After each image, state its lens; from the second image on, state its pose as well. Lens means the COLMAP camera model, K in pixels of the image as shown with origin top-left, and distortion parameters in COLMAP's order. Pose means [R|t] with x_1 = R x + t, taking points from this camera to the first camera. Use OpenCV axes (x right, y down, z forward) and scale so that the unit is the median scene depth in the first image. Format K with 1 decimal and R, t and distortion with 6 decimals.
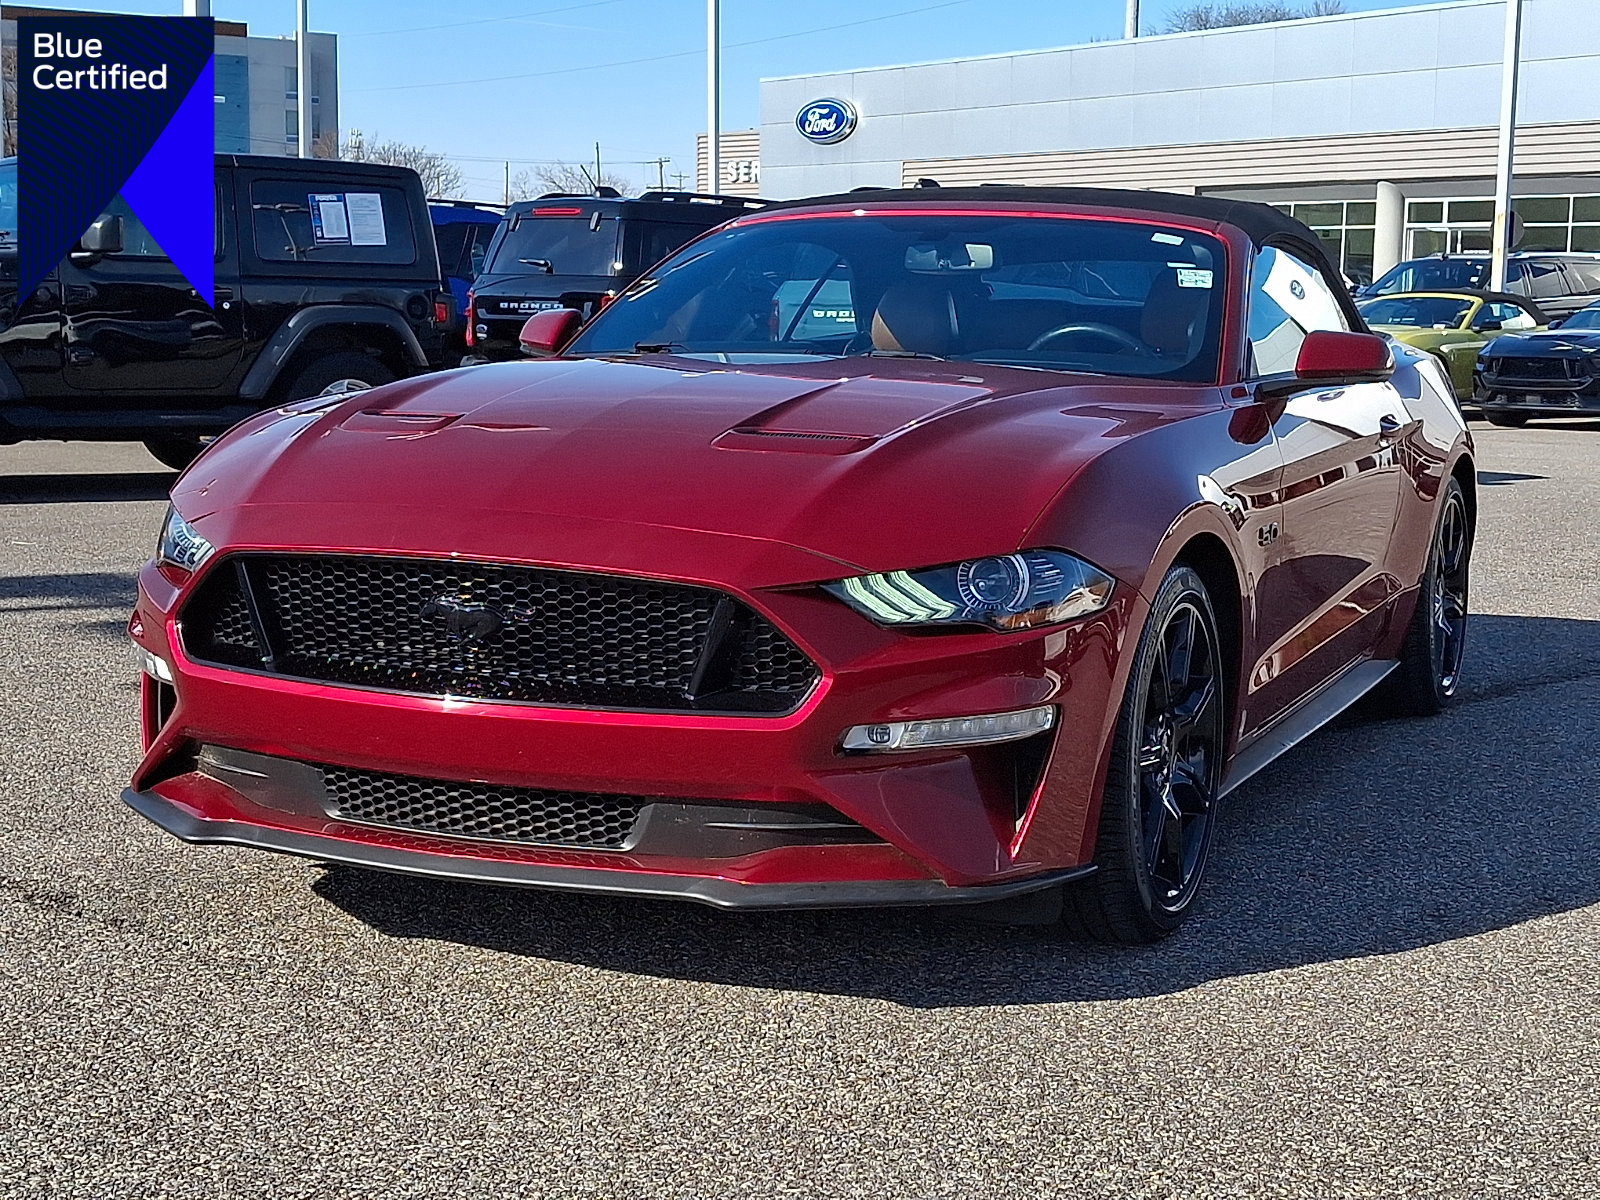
lens RADIAL K [[2516.1, 0, 801.6], [0, 2516.1, 551.4], [0, 0, 1]] dist [0.309932, -1.097314]
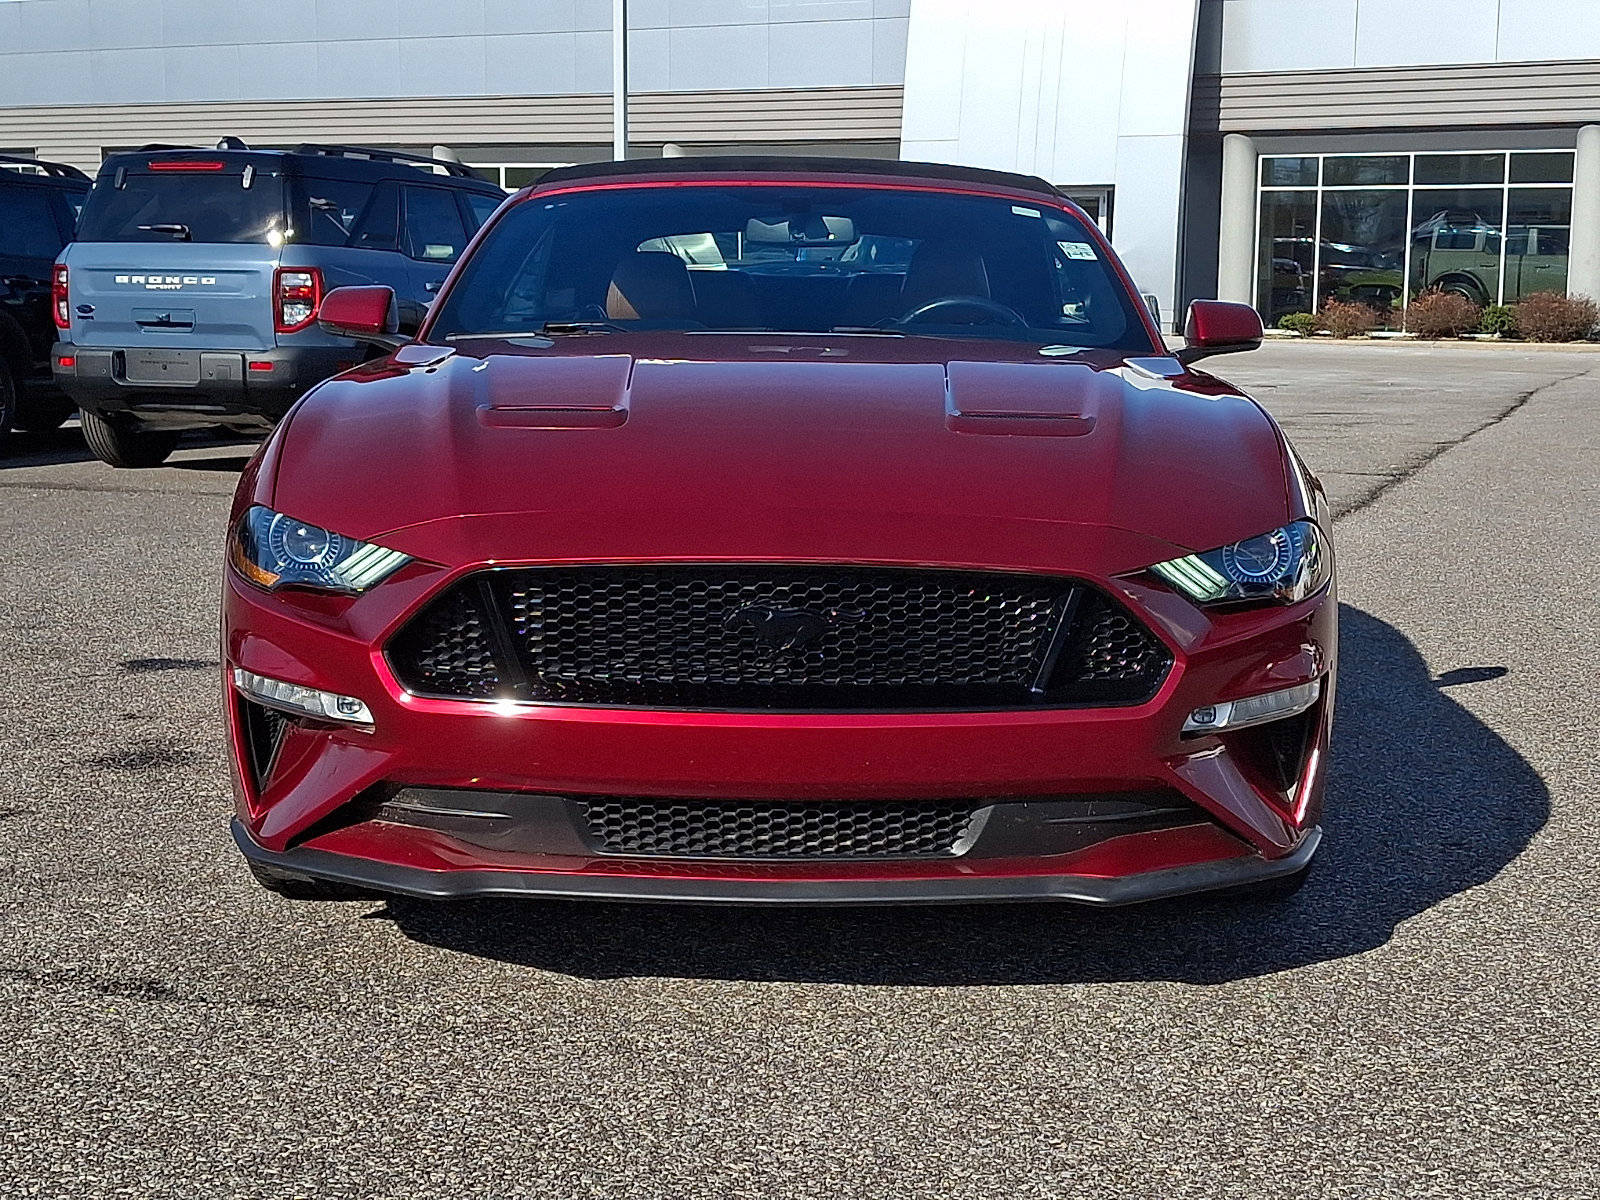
lens RADIAL K [[2553.3, 0, 804.6], [0, 2553.3, 531.0], [0, 0, 1]] dist [0.402517, -1.727107]
pose [[0.912717, -0.052177, 0.405247, -0.479218], [0.049592, 0.998627, 0.016882, -0.022632], [-0.405572, 0.004688, 0.914051, 0.123736]]
